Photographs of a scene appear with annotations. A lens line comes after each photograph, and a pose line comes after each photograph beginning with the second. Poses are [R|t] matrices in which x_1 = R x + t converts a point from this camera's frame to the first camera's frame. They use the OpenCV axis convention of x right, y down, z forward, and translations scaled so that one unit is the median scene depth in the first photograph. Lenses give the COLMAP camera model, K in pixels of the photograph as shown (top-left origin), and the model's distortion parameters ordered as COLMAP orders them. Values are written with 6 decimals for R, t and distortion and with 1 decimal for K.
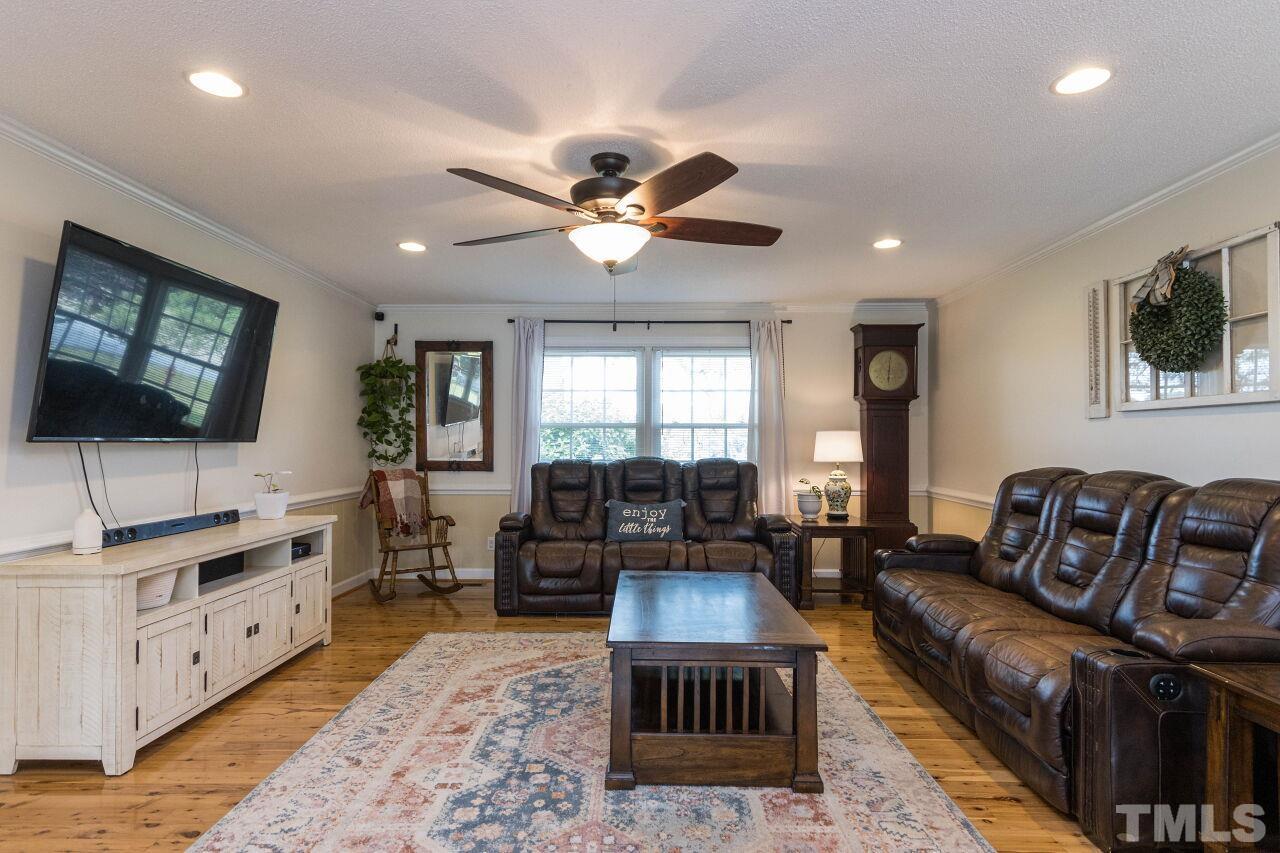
lens RADIAL K [[664.1, 0, 630.7], [0, 664.1, 426.4], [0, 0, 1]] dist [0.002481, 0.000541]
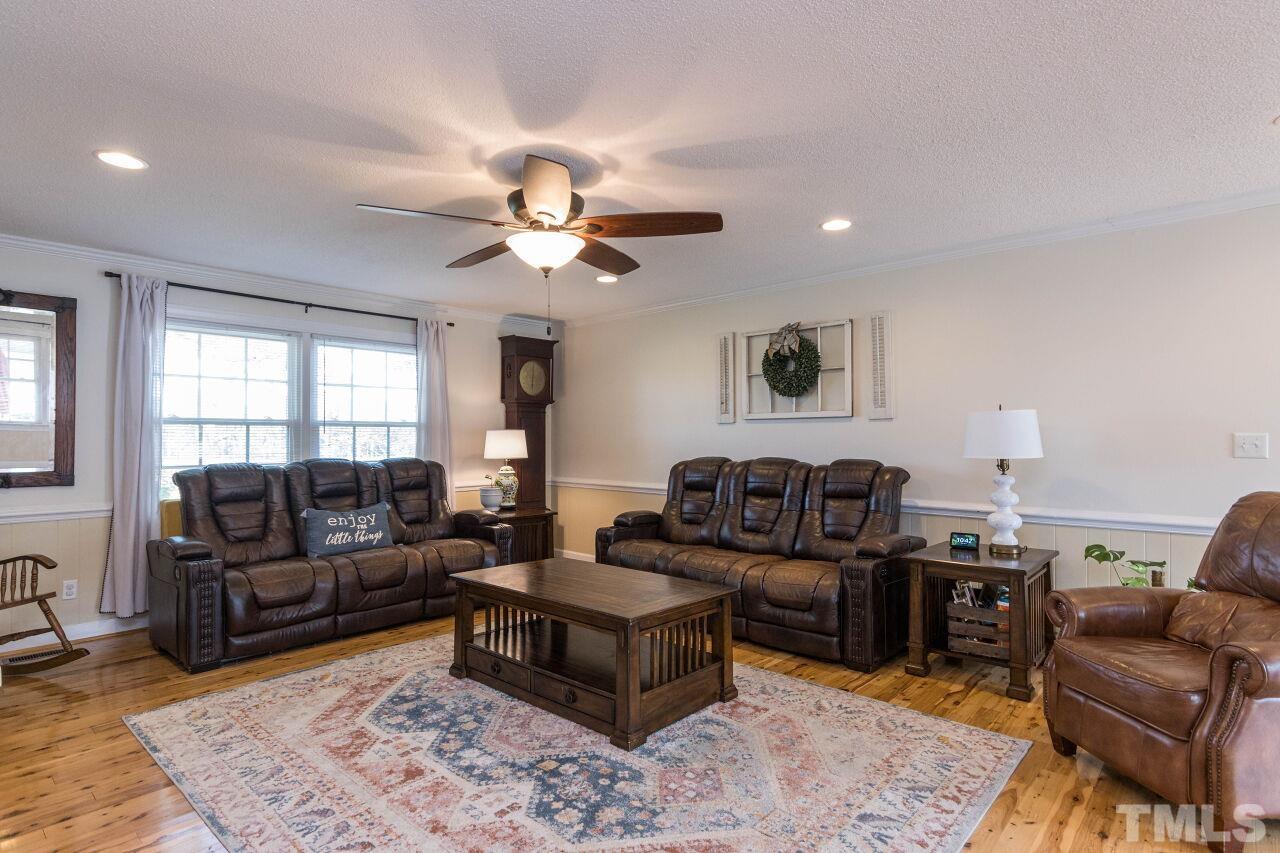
lens RADIAL K [[664.1, 0, 630.7], [0, 664.1, 426.4], [0, 0, 1]] dist [0.002481, 0.000541]
pose [[0.664156, 0.009821, 0.747529, -0.575324], [-0.011829, 0.999927, -0.002627, 0.001029], [-0.747500, -0.007097, 0.664224, 0.168973]]
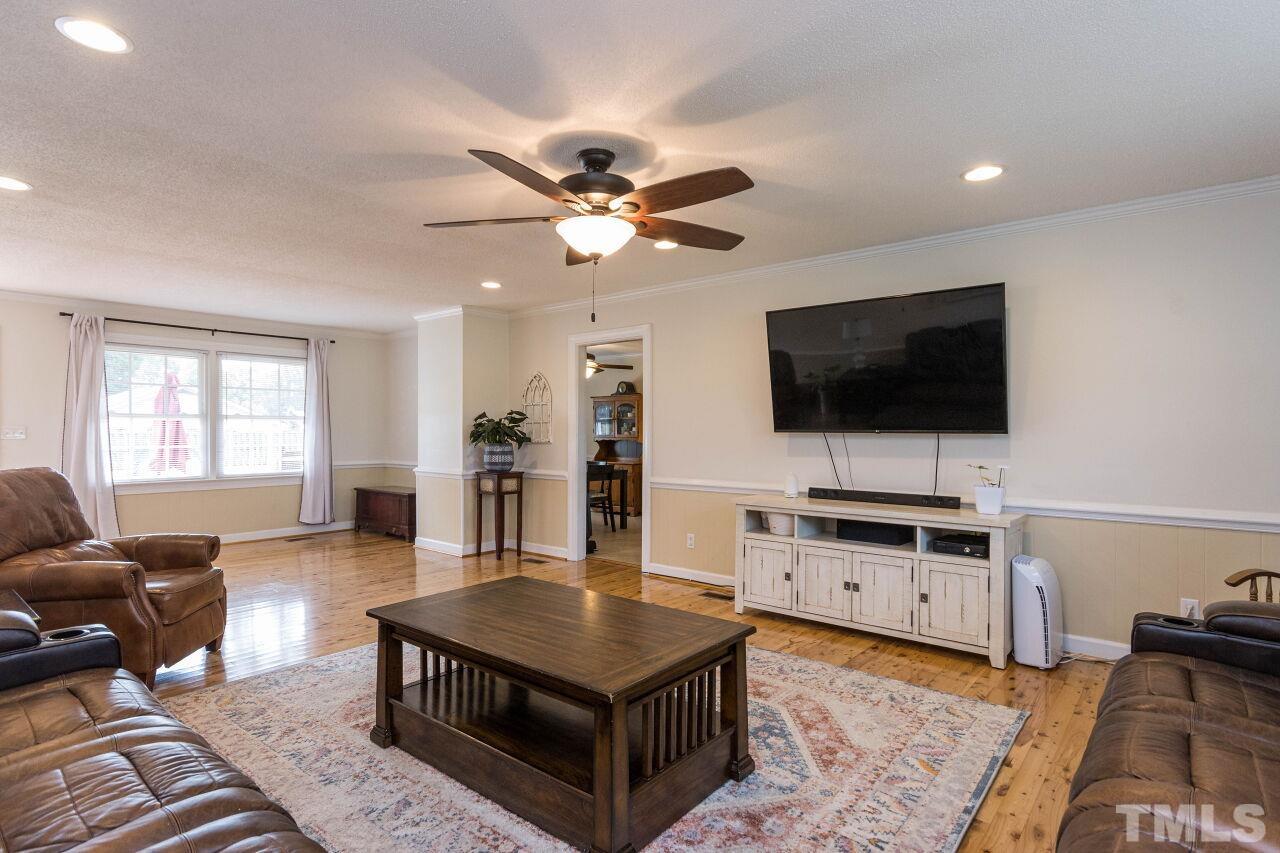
lens RADIAL K [[650.5, 0, 635.8], [0, 650.5, 427.4], [0, 0, 1]] dist [0.002377, 0.000670]
pose [[-0.619983, -0.007358, -0.784581, 0.574514], [0.013515, 0.999708, -0.020055, 0.030925], [0.784499, -0.023037, -0.619702, 1.335637]]
